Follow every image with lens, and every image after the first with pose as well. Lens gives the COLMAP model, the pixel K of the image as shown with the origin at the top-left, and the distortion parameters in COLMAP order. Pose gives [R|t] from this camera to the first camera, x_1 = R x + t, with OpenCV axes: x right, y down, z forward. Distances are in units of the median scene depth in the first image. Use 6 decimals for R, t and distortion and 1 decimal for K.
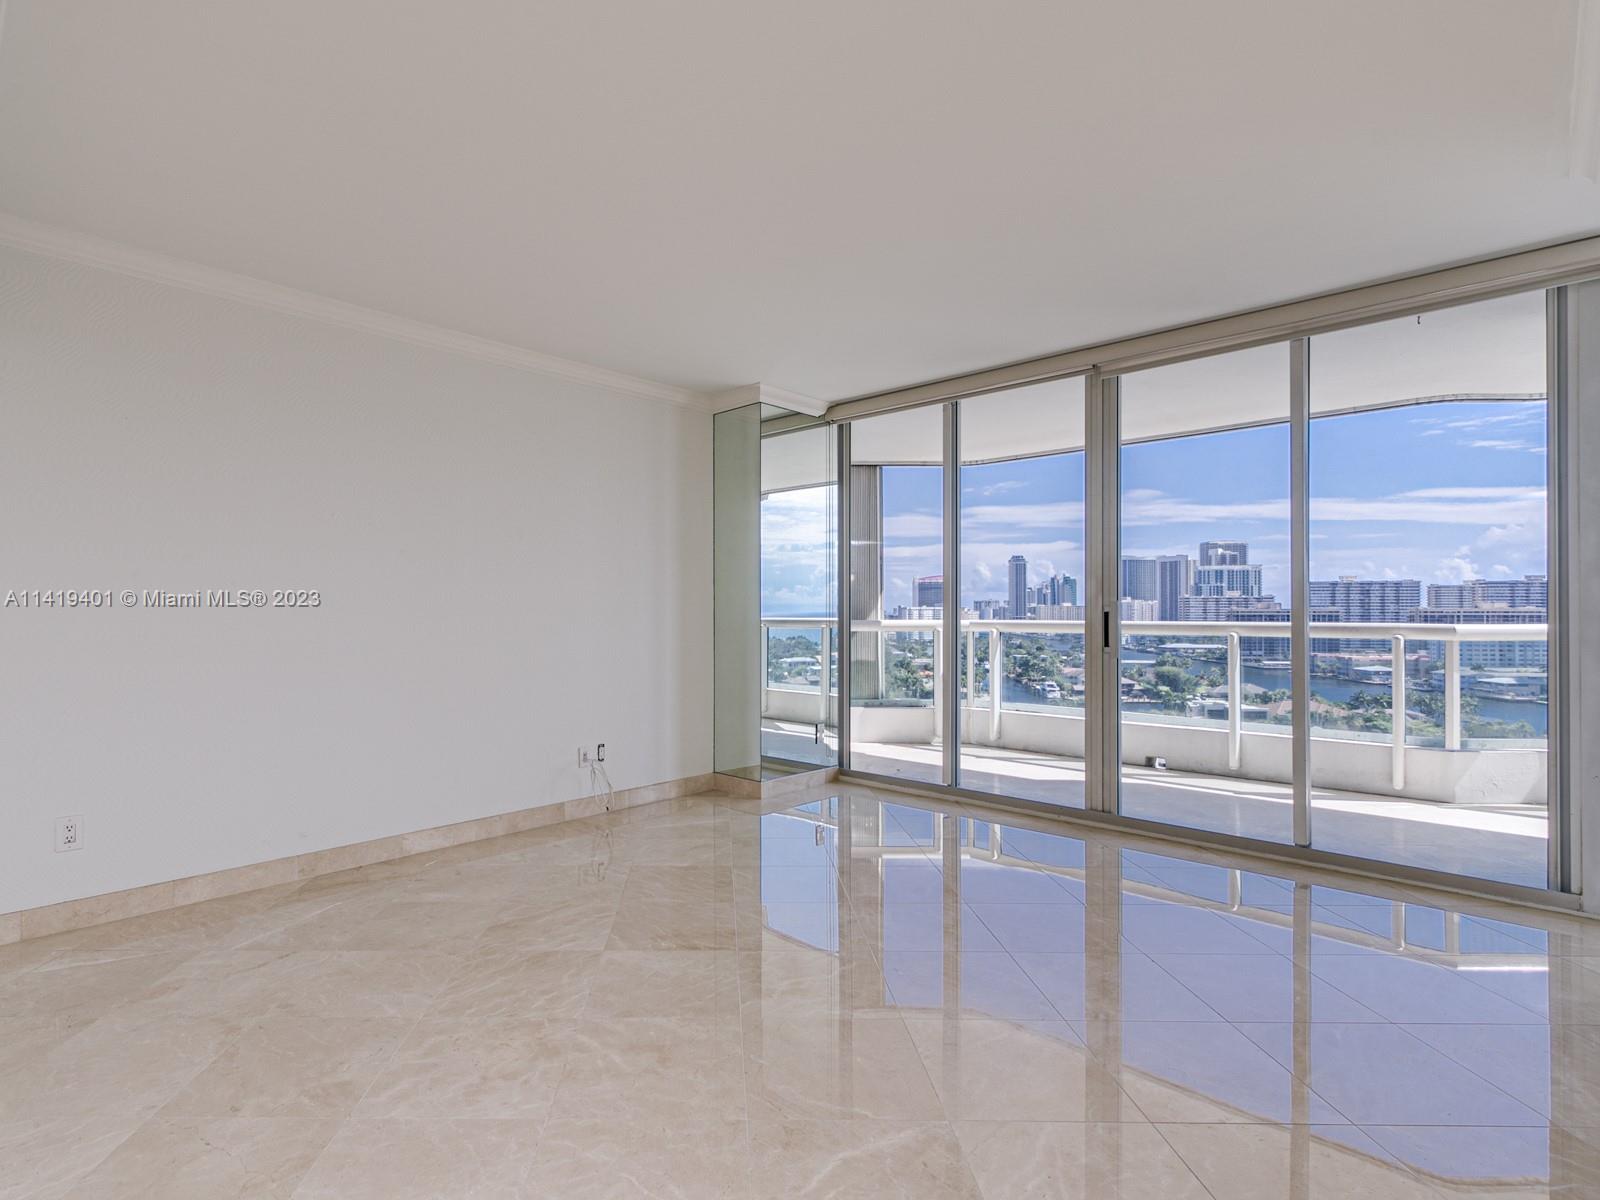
lens RADIAL K [[783.6, 0, 797.6], [0, 783.6, 604.8], [0, 0, 1]] dist [0.001065, -0.001430]
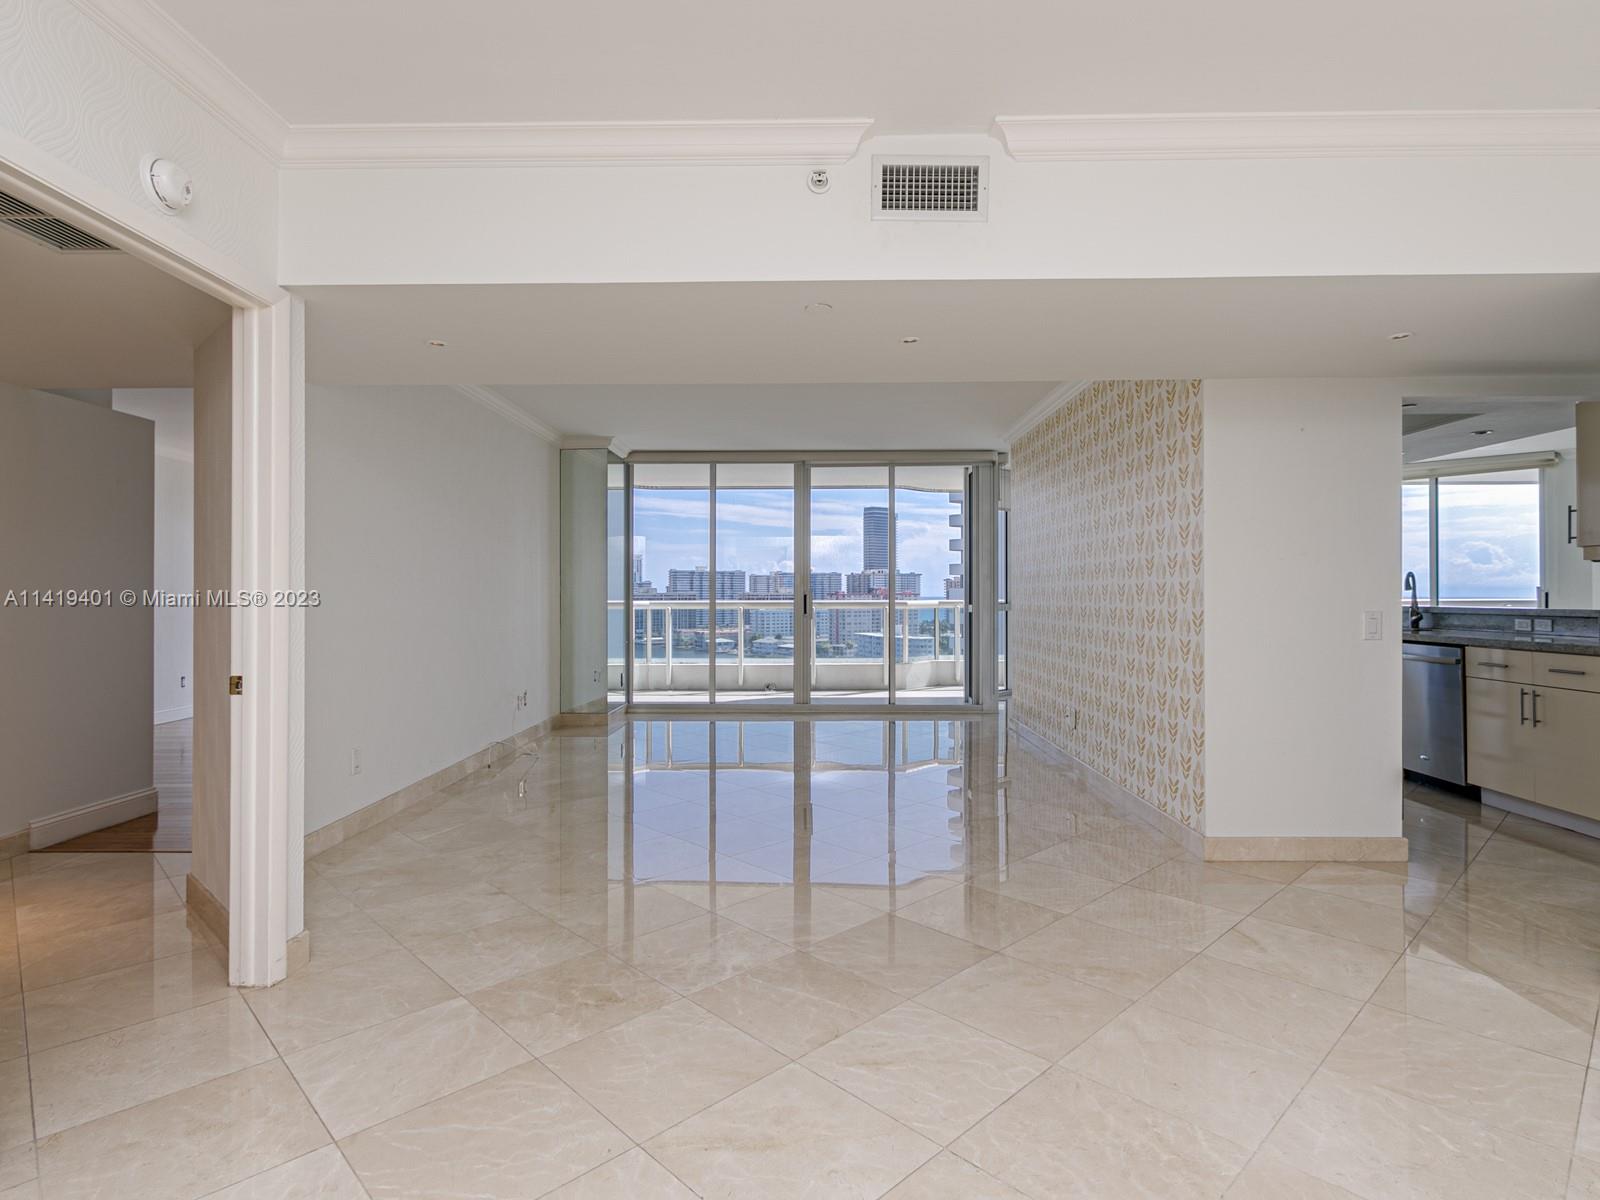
lens RADIAL K [[837.0, 0, 792.5], [0, 837.0, 589.5], [0, 0, 1]] dist [0.001272, -0.000554]
pose [[0.716666, 0.003252, 0.697409, -0.117194], [-0.004009, 0.999992, -0.000543, -0.000153], [-0.697405, -0.002406, 0.716674, -0.045039]]
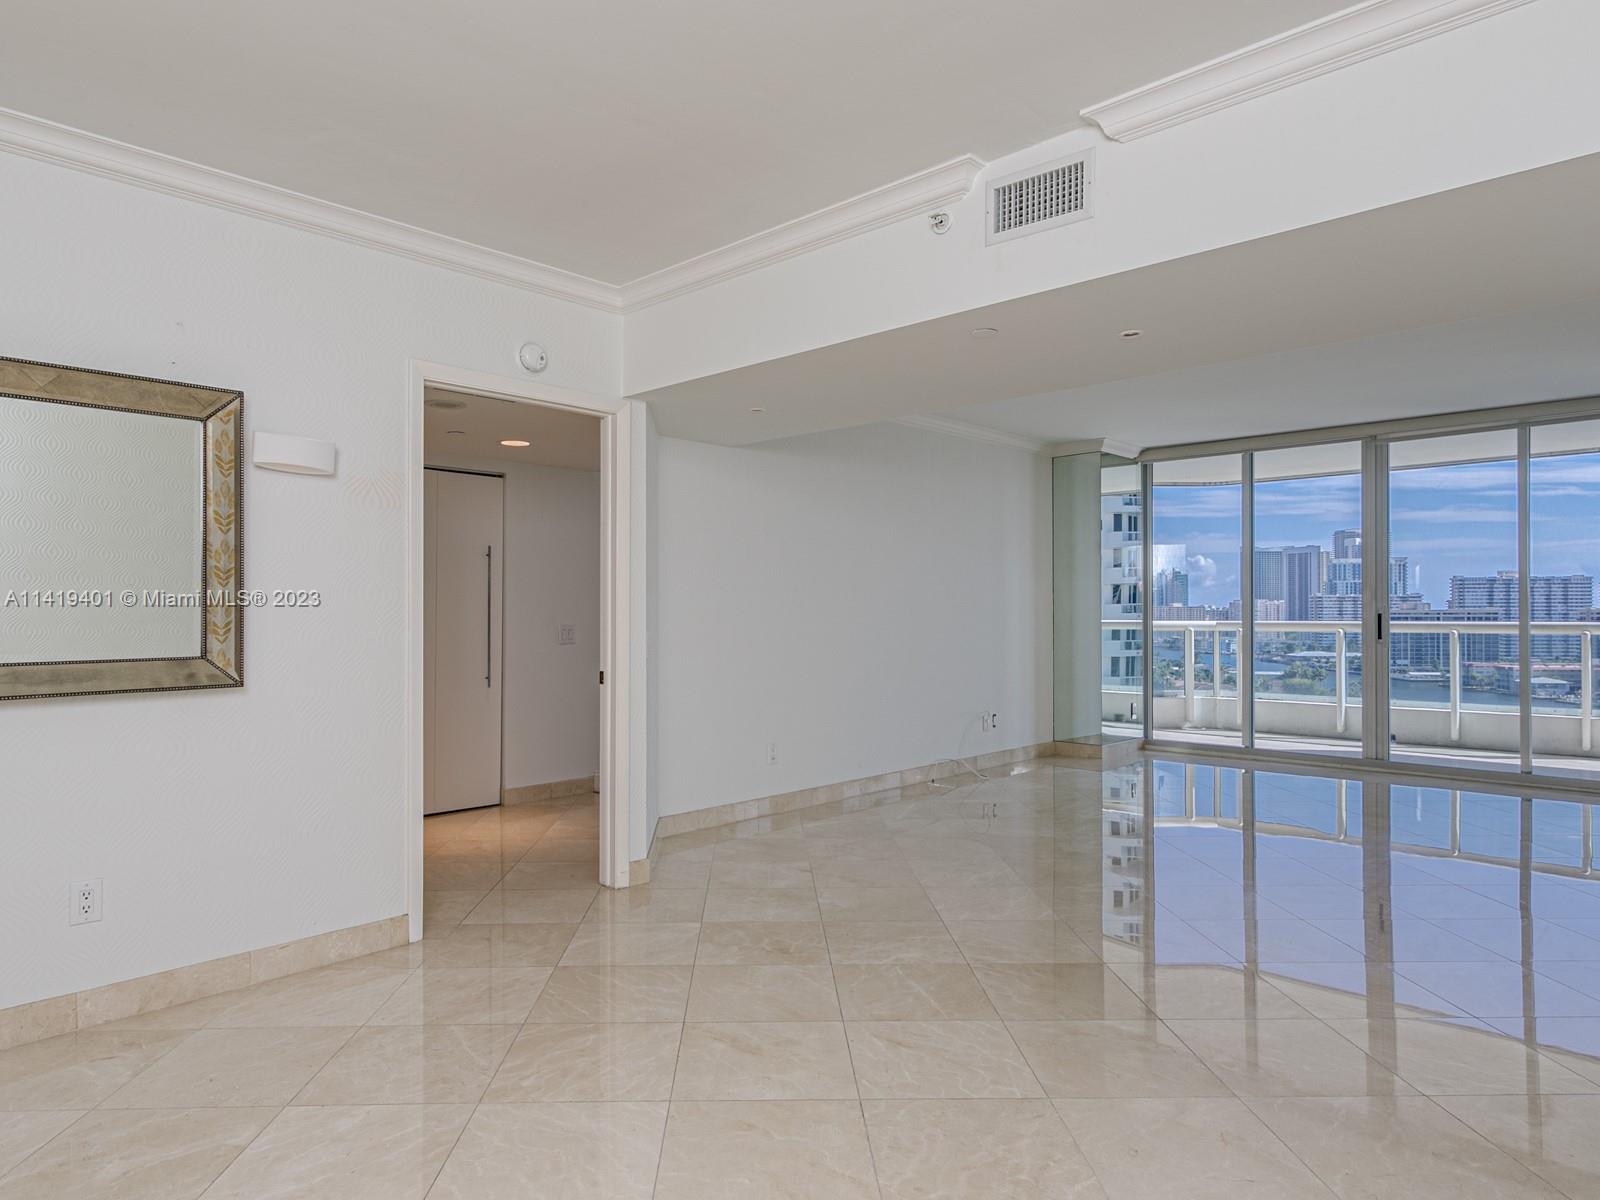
lens RADIAL K [[1026.7, 0, 804.6], [0, 1026.7, 604.7], [0, 0, 1]] dist [-0.003936, -0.000088]
pose [[0.999849, -0.000677, 0.017375, -0.075655], [0.000678, 1.000000, -0.000036, -0.000870], [-0.017375, 0.000047, 0.999849, -0.091498]]
